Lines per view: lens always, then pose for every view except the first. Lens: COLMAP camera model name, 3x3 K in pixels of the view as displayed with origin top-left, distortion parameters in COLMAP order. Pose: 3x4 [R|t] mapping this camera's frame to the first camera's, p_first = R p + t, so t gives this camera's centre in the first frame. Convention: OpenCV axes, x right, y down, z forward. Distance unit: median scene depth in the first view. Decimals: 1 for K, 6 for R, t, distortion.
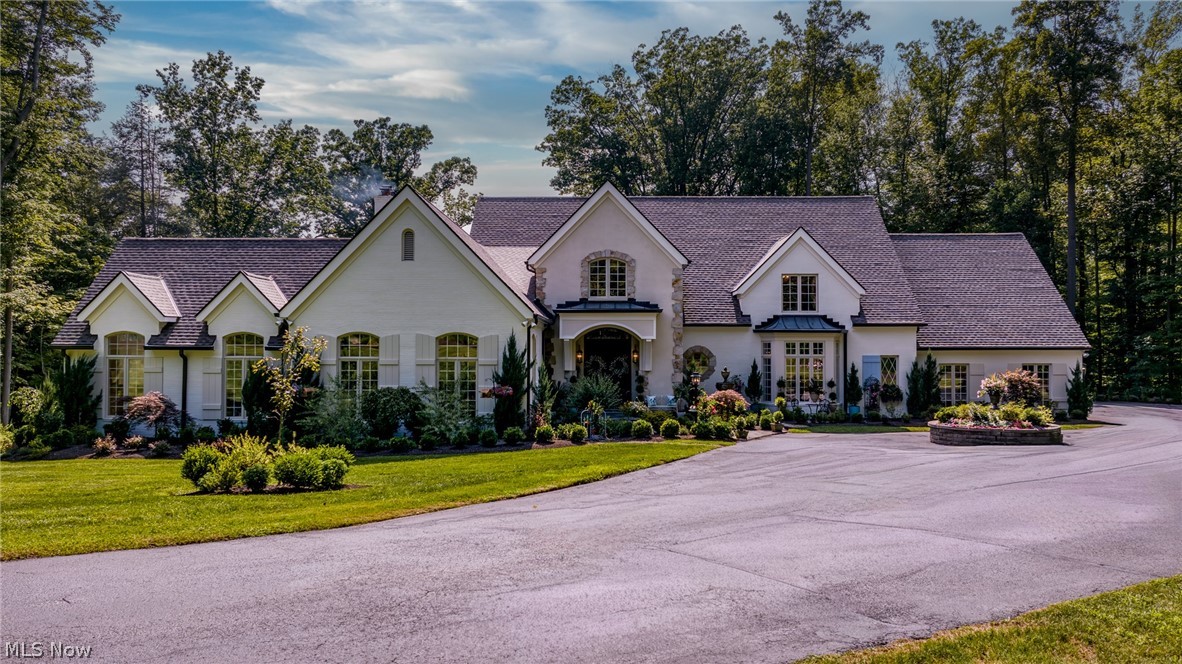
lens RADIAL K [[856.8, 0, 591.0], [0, 856.8, 332.0], [0, 0, 1]] dist [0.004075, -0.002558]
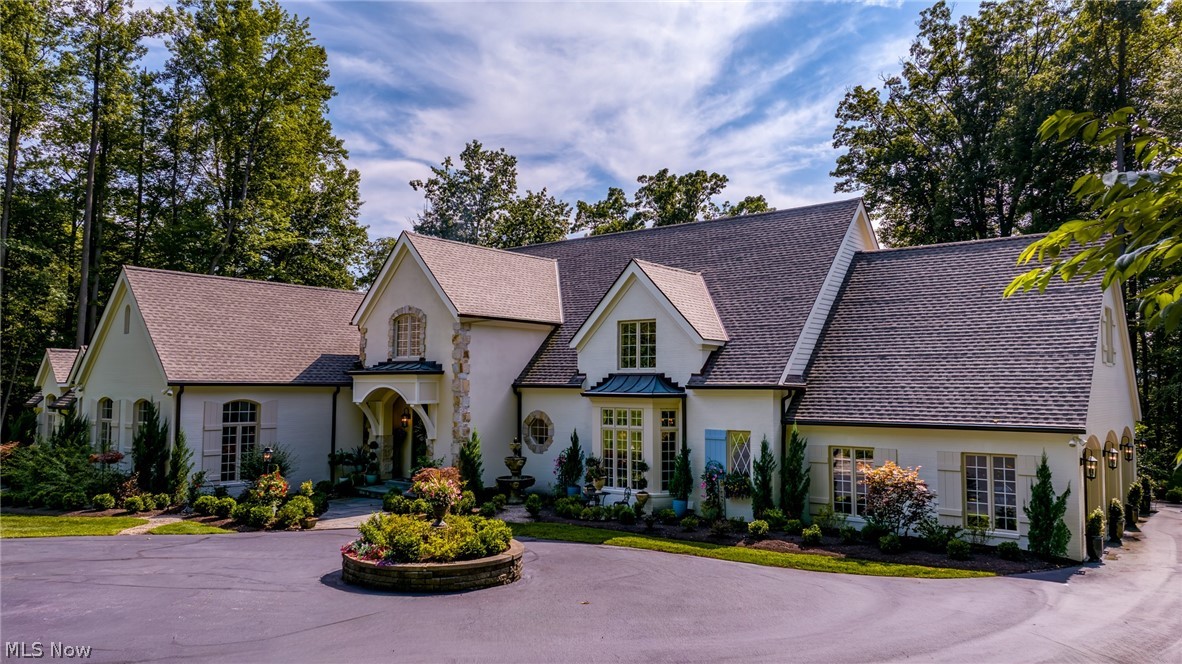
lens RADIAL K [[856.8, 0, 591.0], [0, 856.8, 332.0], [0, 0, 1]] dist [0.004075, -0.002558]
pose [[0.779756, -0.036919, -0.624994, 0.692019], [0.005356, 0.998617, -0.052307, -0.016925], [0.626061, 0.037440, 0.778875, 0.376076]]
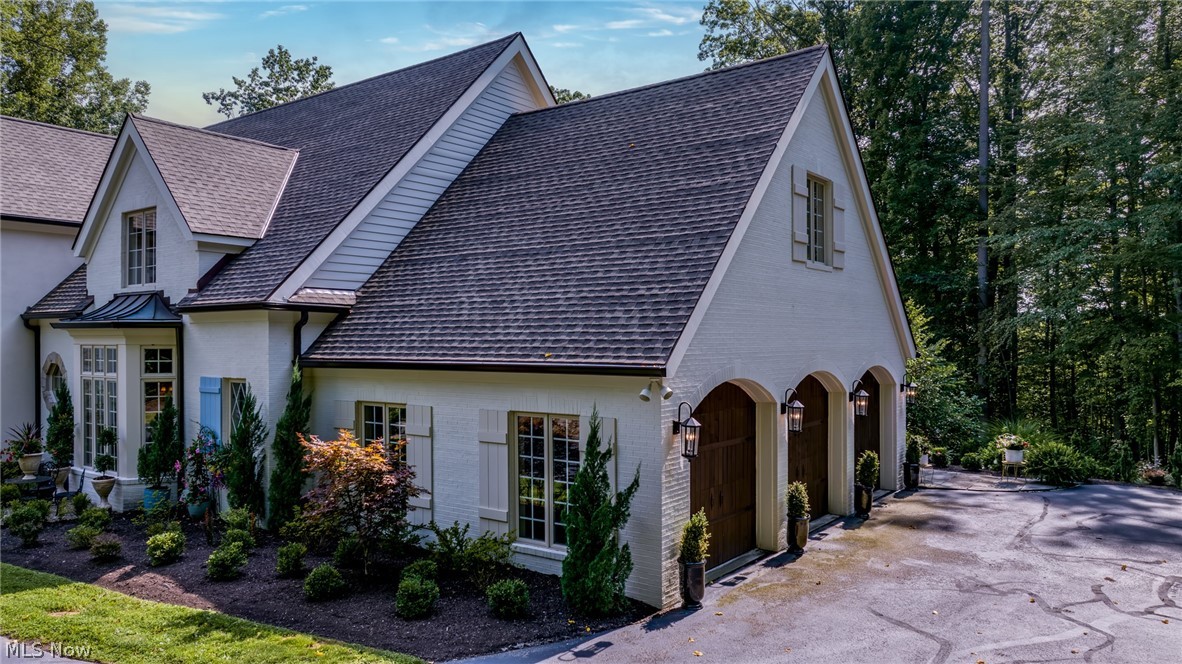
lens RADIAL K [[837.4, 0, 591.0], [0, 837.4, 332.0], [0, 0, 1]] dist [0.003285, 0.000335]
pose [[0.805527, -0.007675, -0.592509, 0.742960], [0.012962, 0.999905, 0.004671, 0.004550], [0.592417, -0.011443, 0.805550, 0.763709]]
